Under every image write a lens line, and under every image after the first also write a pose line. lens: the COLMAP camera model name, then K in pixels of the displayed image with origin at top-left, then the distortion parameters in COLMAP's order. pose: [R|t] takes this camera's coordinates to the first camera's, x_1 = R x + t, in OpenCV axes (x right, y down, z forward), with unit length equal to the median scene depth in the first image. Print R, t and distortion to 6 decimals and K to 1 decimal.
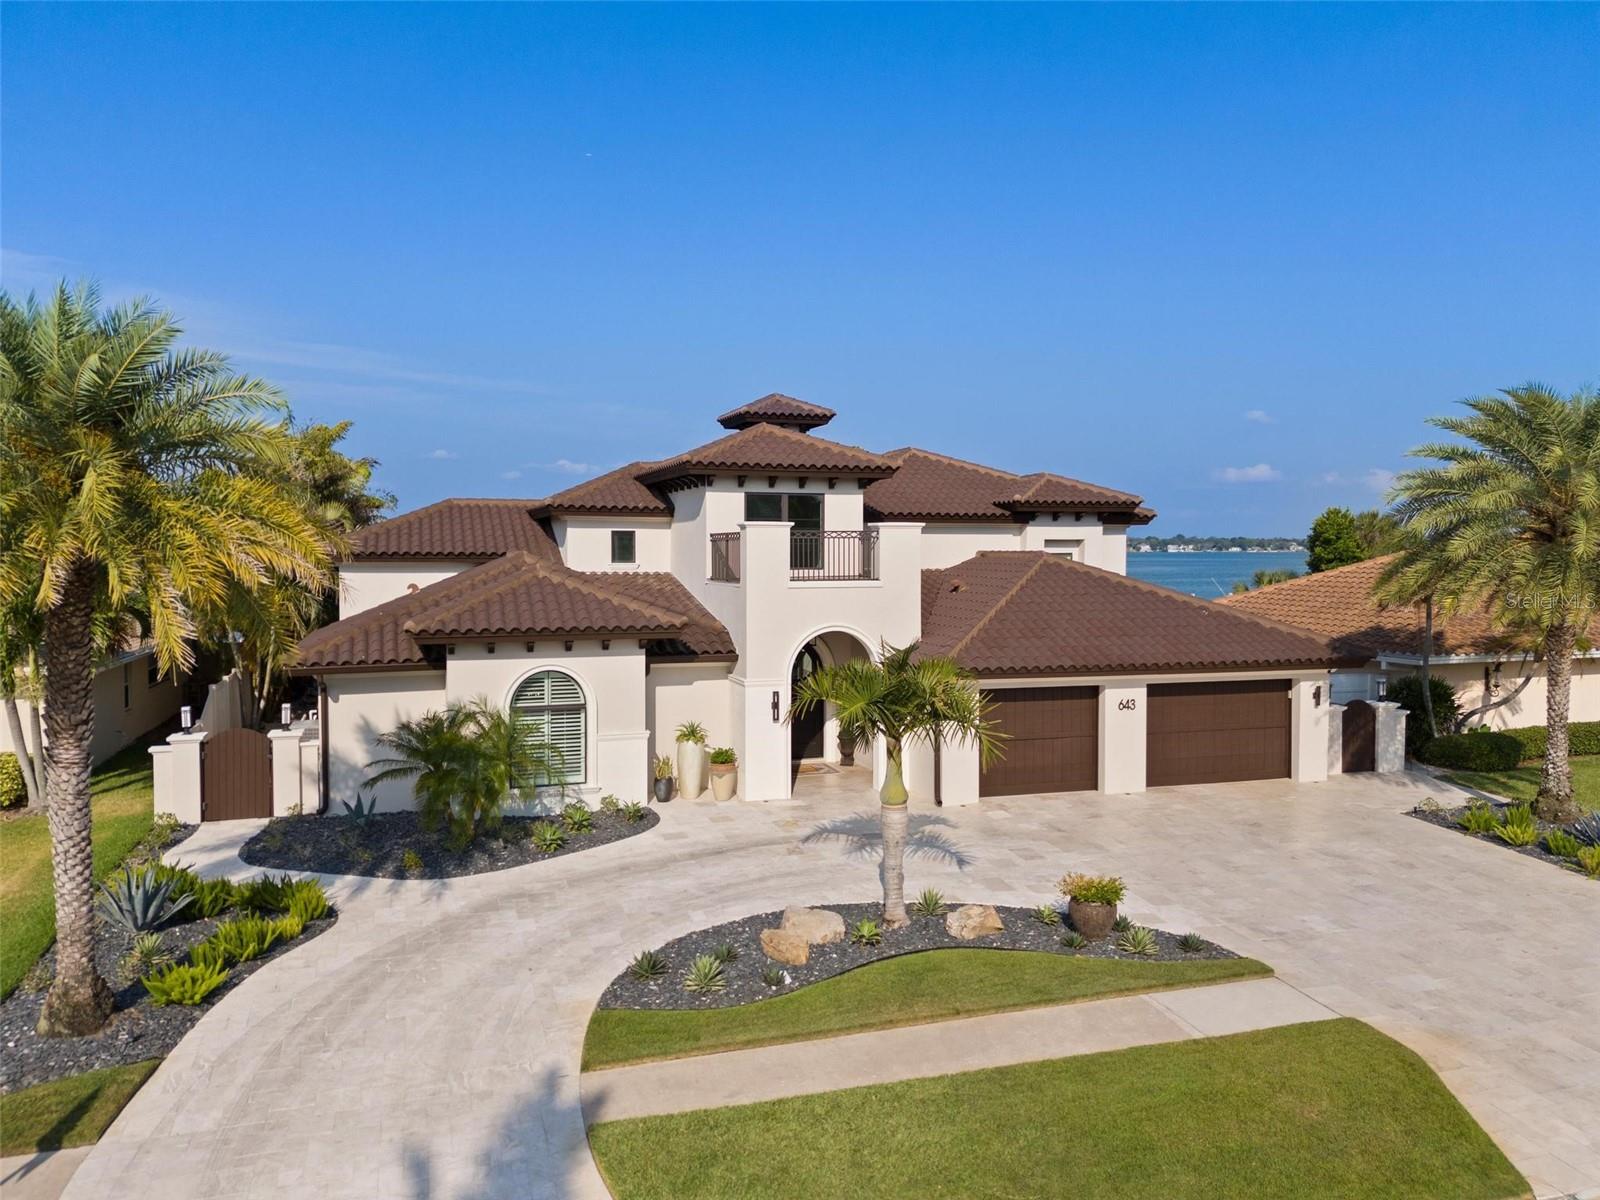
lens RADIAL K [[1170.5, 0, 796.8], [0, 1170.5, 593.8], [0, 0, 1]] dist [0.066527, -0.060877]
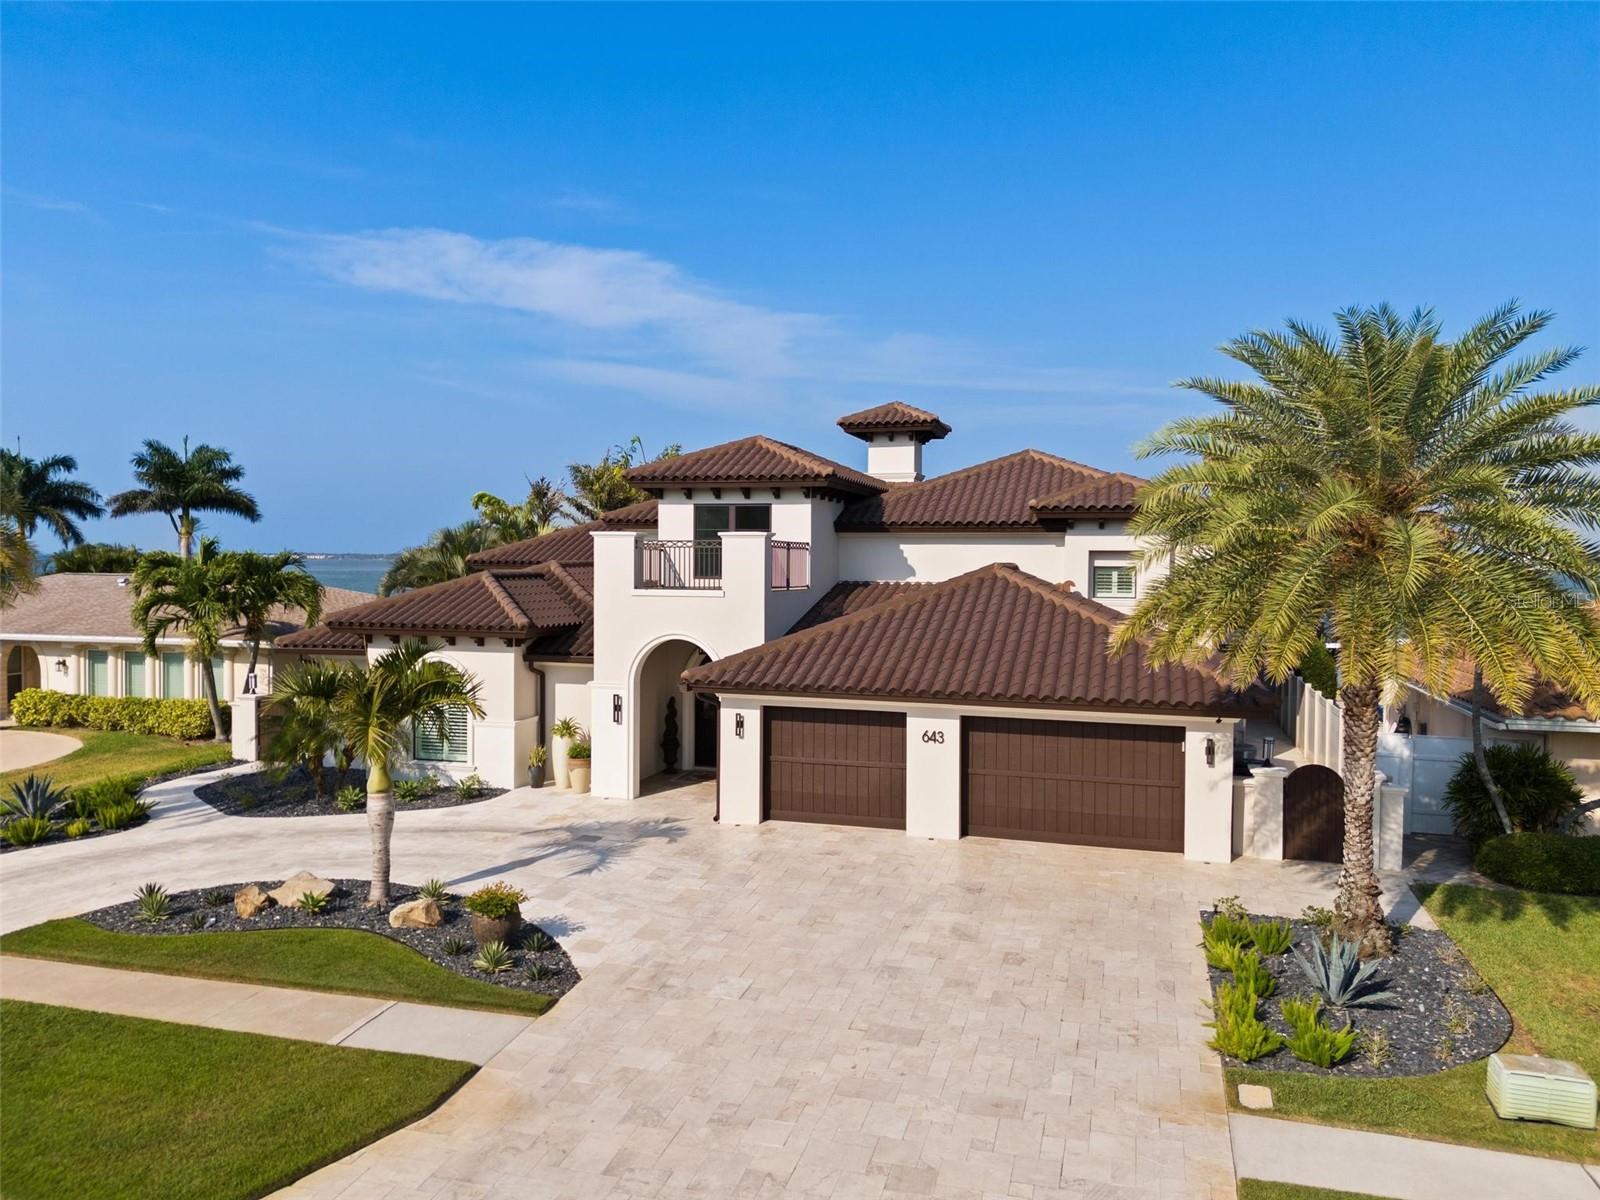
lens RADIAL K [[1170.5, 0, 796.8], [0, 1170.5, 593.8], [0, 0, 1]] dist [0.066527, -0.060877]
pose [[0.823346, 0.020692, -0.567163, 0.794505], [-0.028168, 0.999593, -0.004423, -0.006940], [0.566840, 0.019618, 0.823594, 0.254940]]
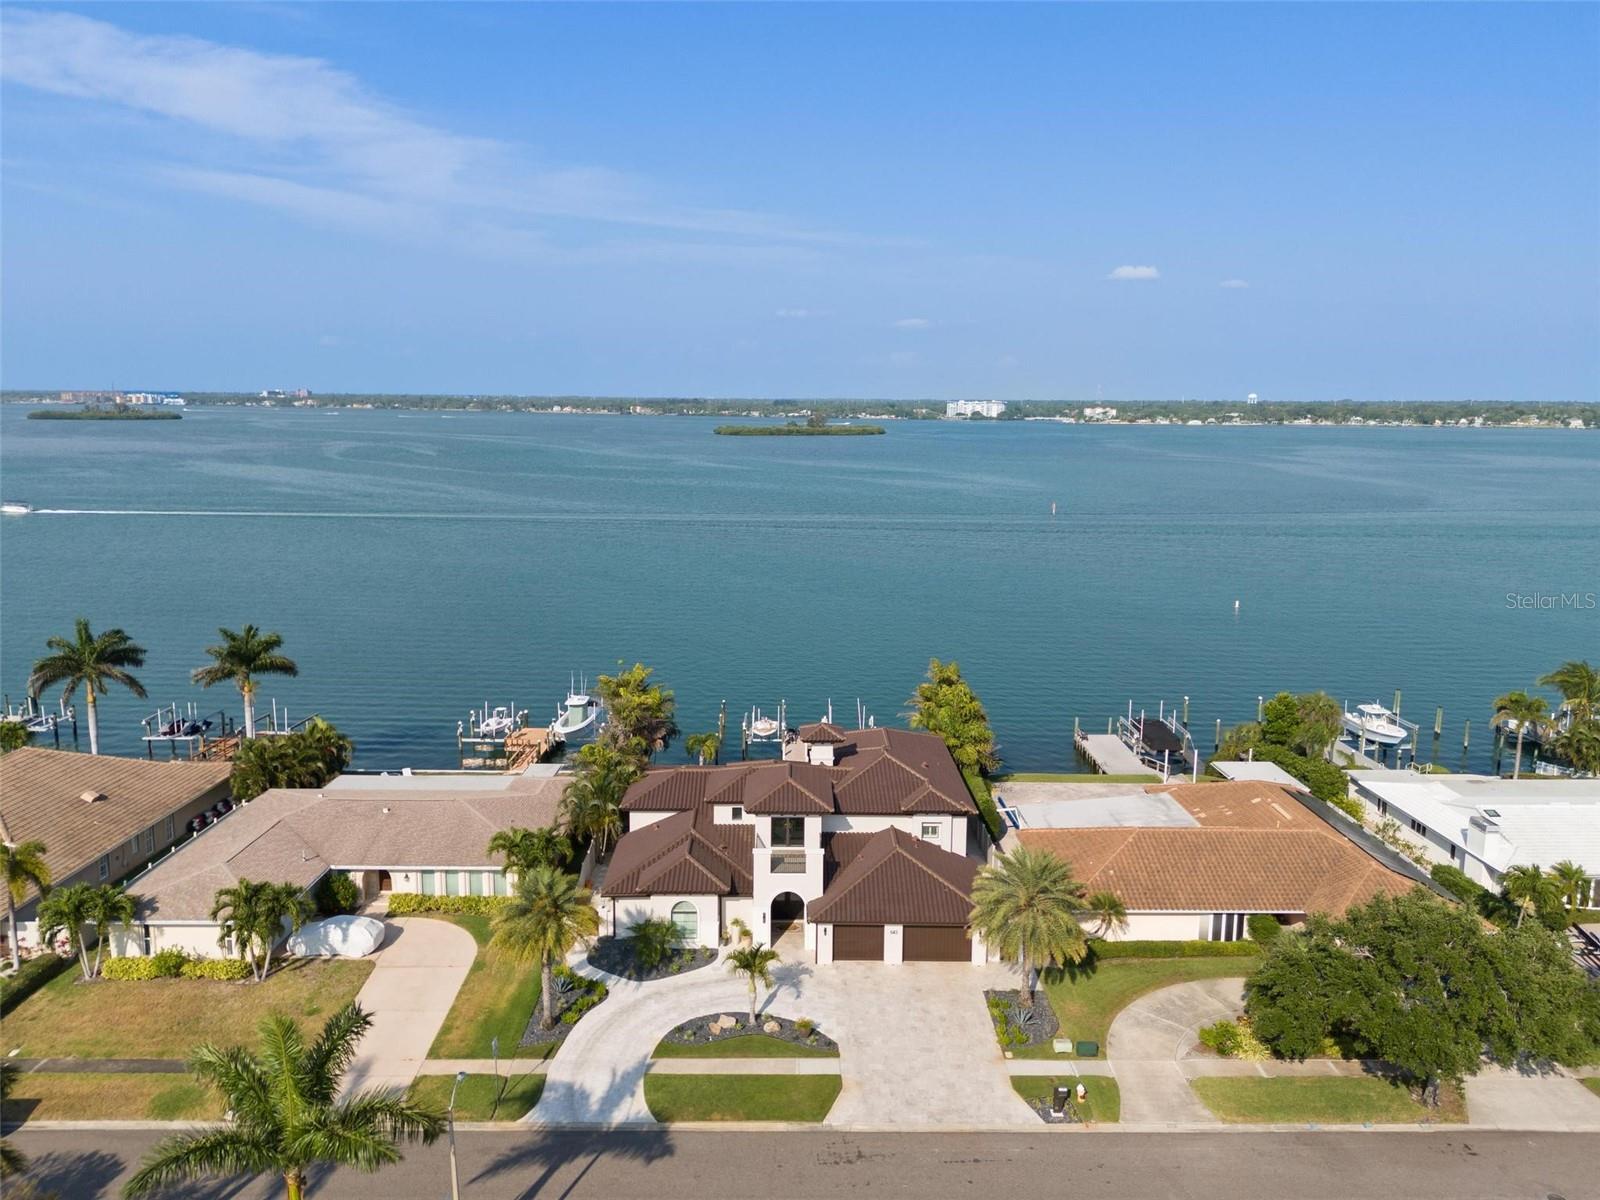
lens RADIAL K [[1170.5, 0, 796.8], [0, 1170.5, 593.8], [0, 0, 1]] dist [0.066527, -0.060877]
pose [[0.954606, 0.056364, -0.292490, 0.920901], [-0.020074, 0.991875, 0.125623, -1.129373], [0.297194, -0.114050, 0.947981, -1.692046]]
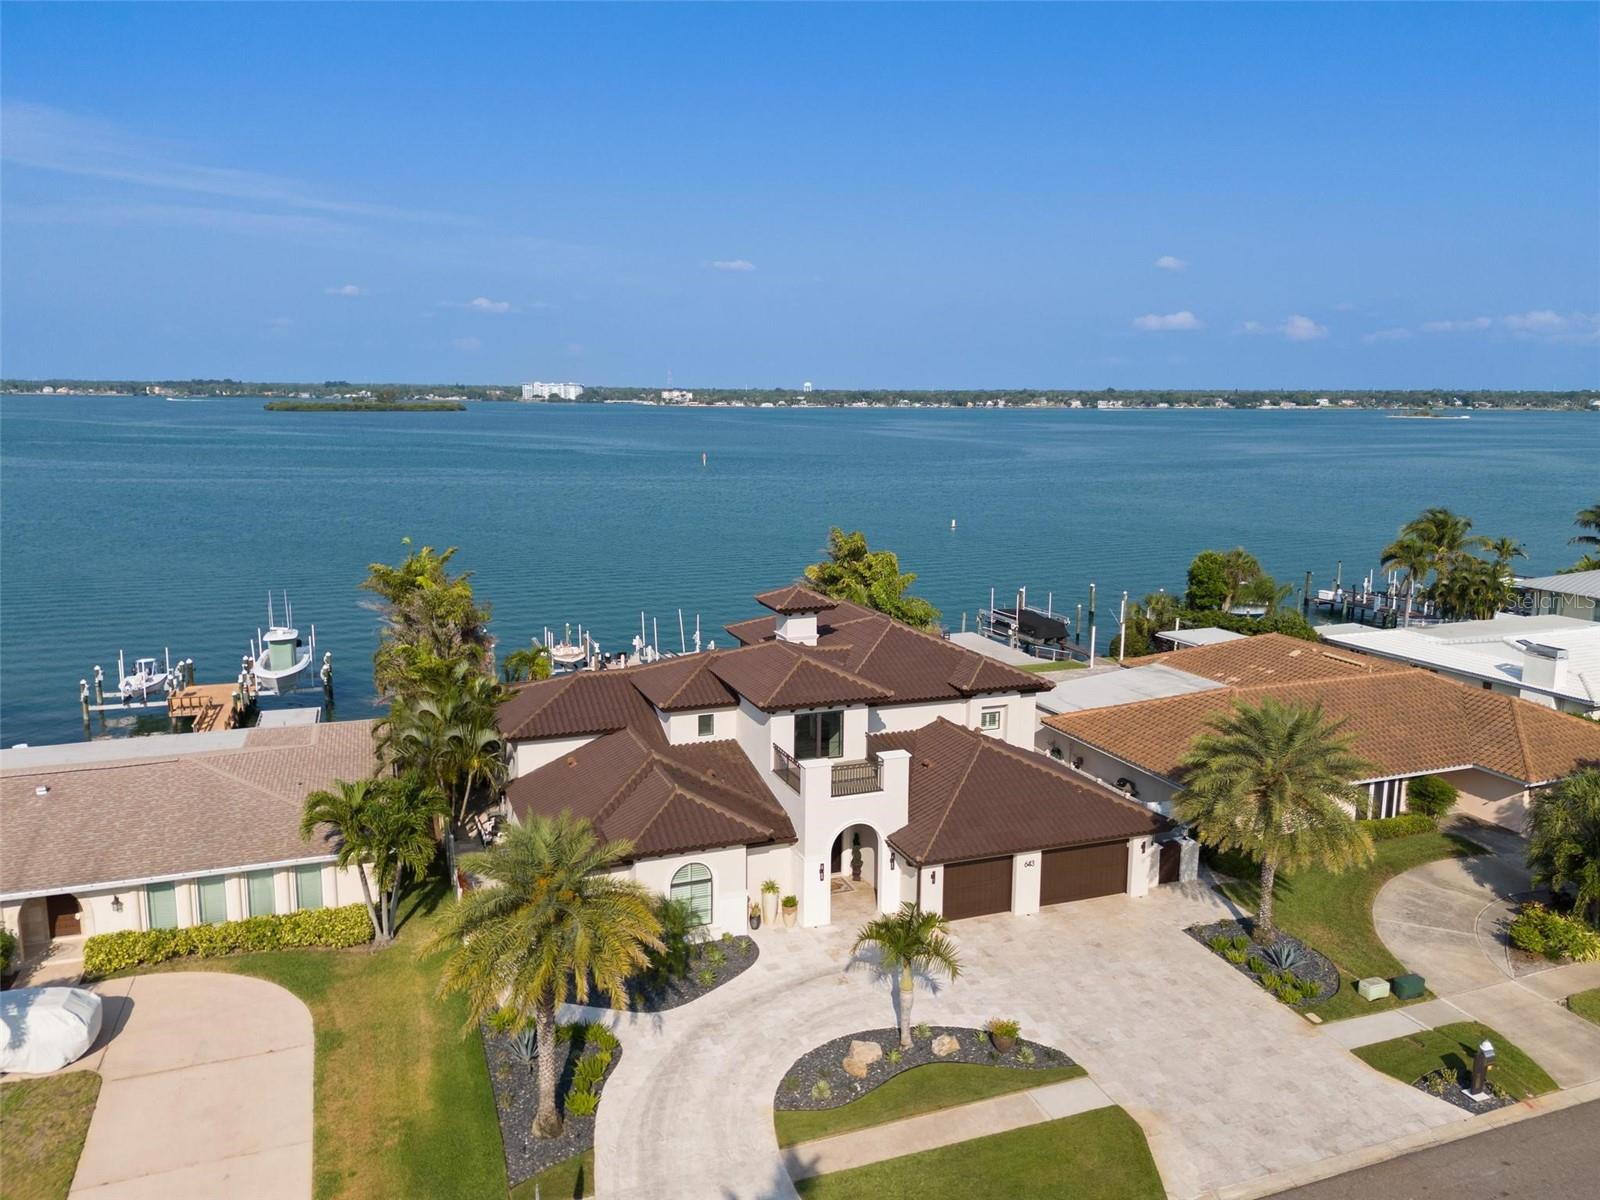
lens RADIAL K [[1170.5, 0, 796.8], [0, 1170.5, 593.8], [0, 0, 1]] dist [0.066527, -0.060877]
pose [[0.998316, -0.000264, 0.058018, -0.169589], [-0.007234, 0.991621, 0.128979, -0.576279], [-0.057566, -0.129181, 0.989949, -0.679688]]
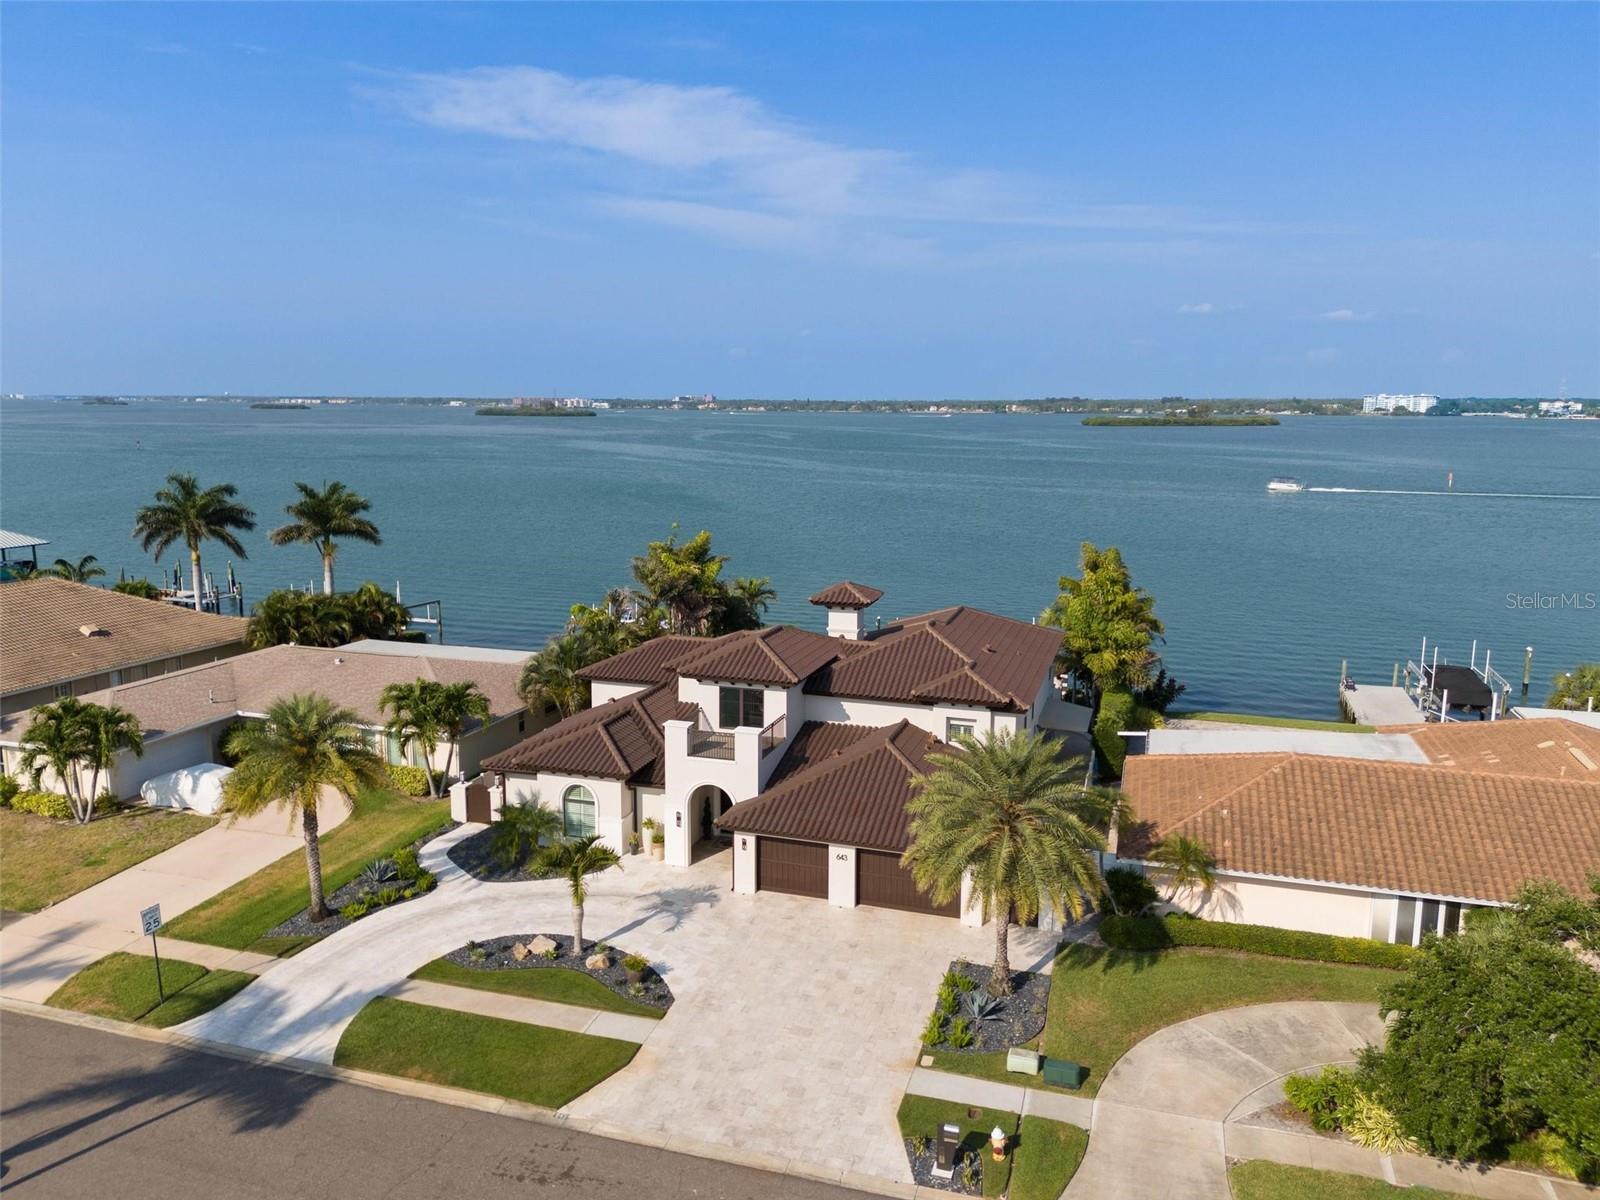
lens RADIAL K [[1179.2, 0, 793.9], [0, 1179.2, 544.8], [0, 0, 1]] dist [0.052780, -0.037918]
pose [[0.810913, 0.072021, -0.580718, 1.384630], [-0.025943, 0.995846, 0.087279, -0.592083], [0.584592, -0.055710, 0.809413, -0.490390]]
